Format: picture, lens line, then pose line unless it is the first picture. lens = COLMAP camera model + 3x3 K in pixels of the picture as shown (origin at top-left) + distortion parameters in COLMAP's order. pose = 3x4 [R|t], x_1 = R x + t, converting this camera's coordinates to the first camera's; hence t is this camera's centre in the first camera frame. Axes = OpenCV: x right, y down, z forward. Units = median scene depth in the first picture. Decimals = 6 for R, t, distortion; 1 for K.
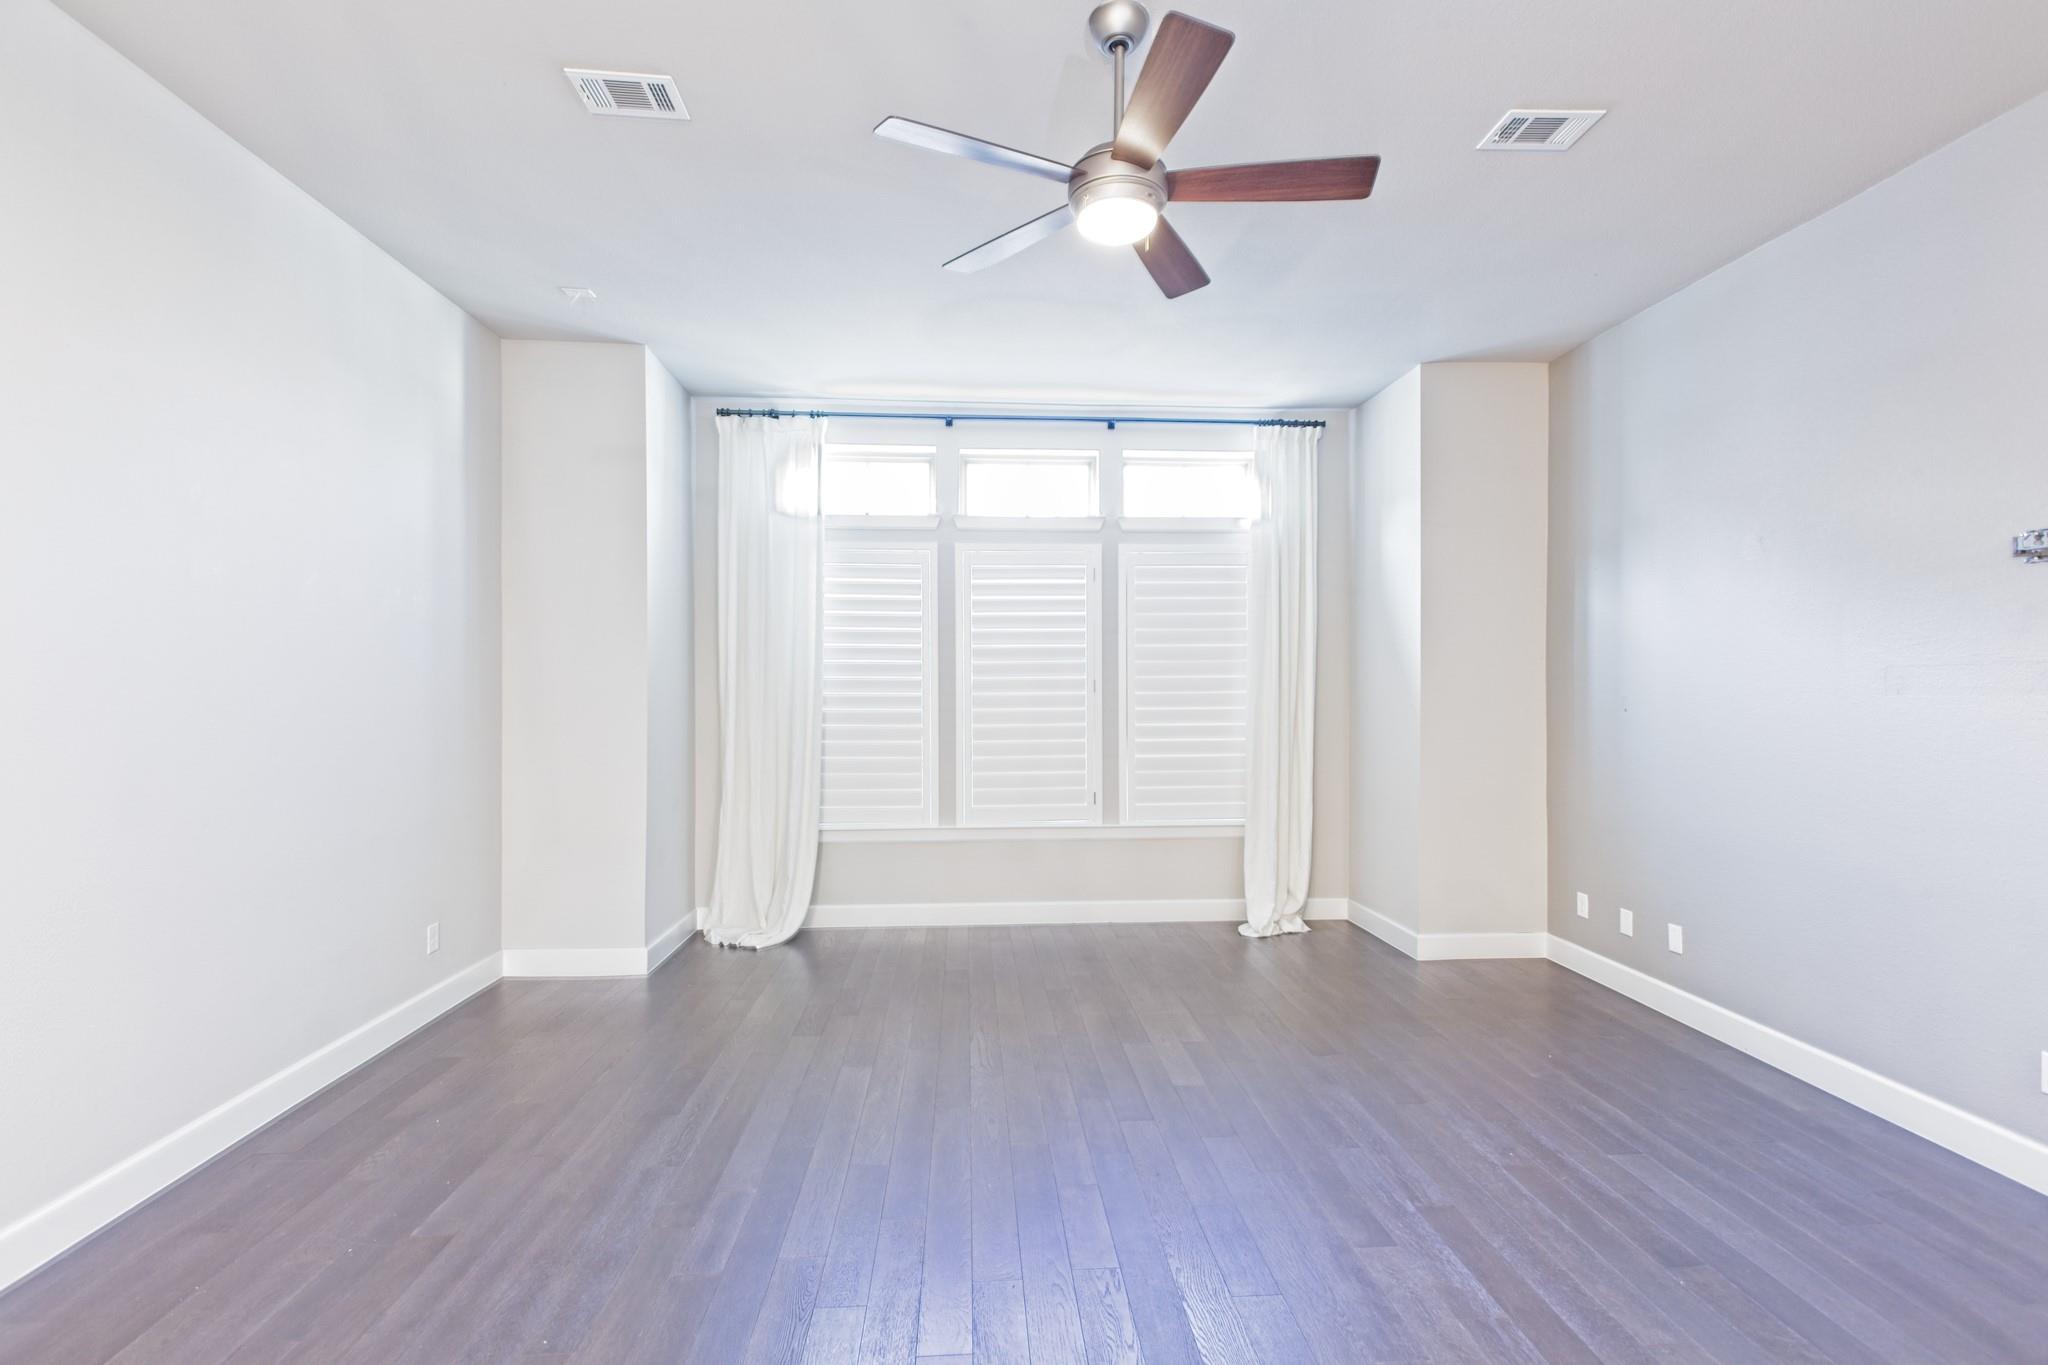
lens RADIAL K [[923.3, 0, 1028.2], [0, 923.3, 690.6], [0, 0, 1]] dist [0.019970, -0.000309]
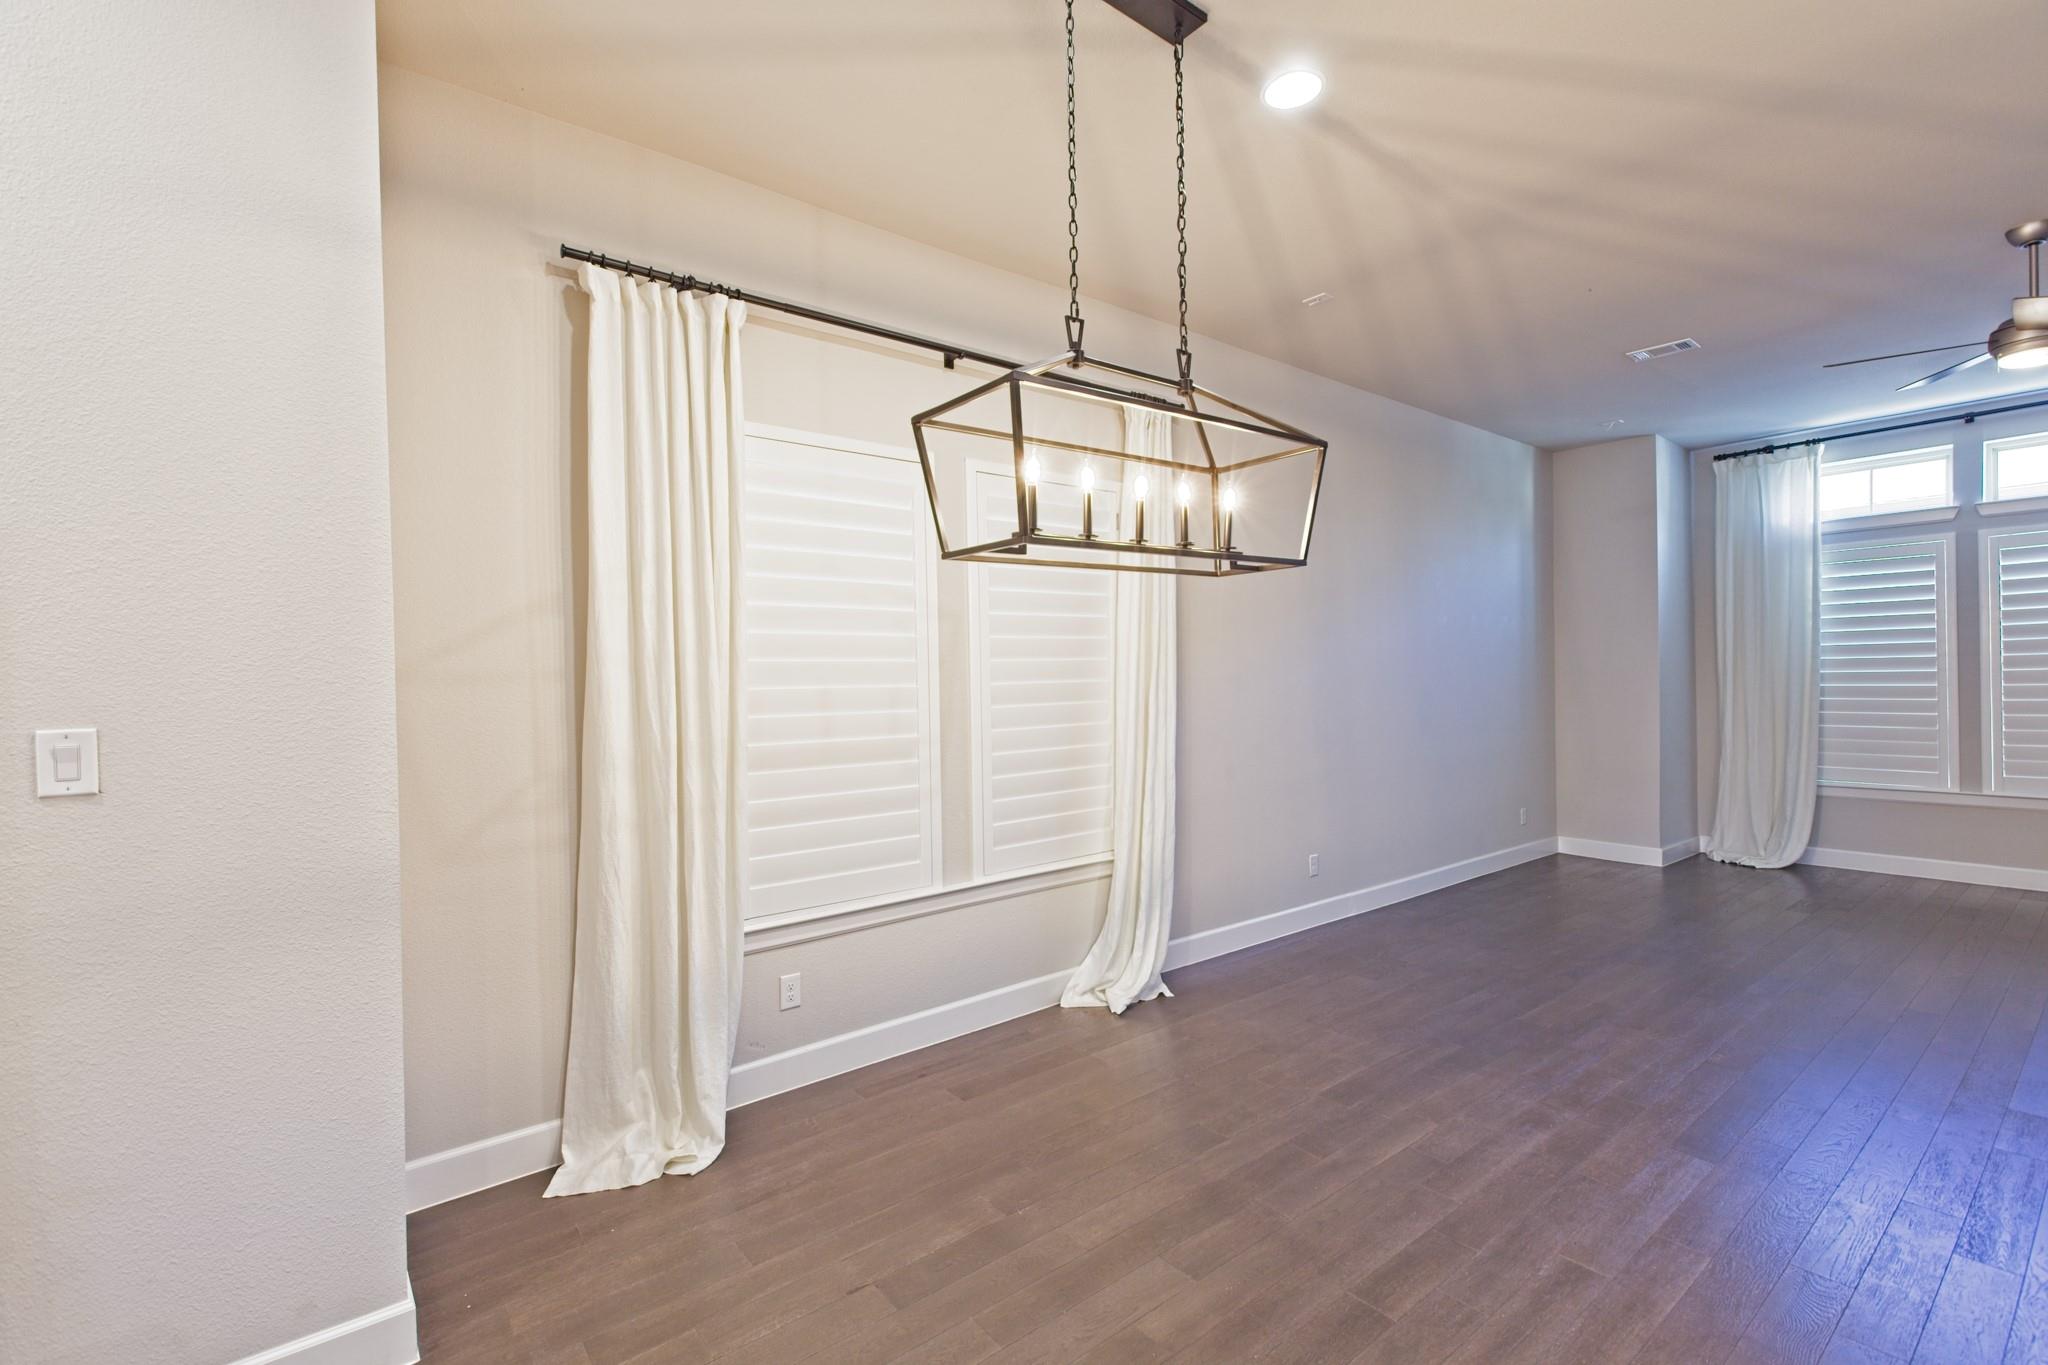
lens RADIAL K [[902.7, 0, 1025.6], [0, 902.7, 687.5], [0, 0, 1]] dist [0.019876, -0.009494]
pose [[0.569683, -0.003959, -0.821855, 0.166083], [0.015053, 0.999871, 0.005617, 0.001423], [0.821726, -0.015571, 0.569670, -0.537072]]
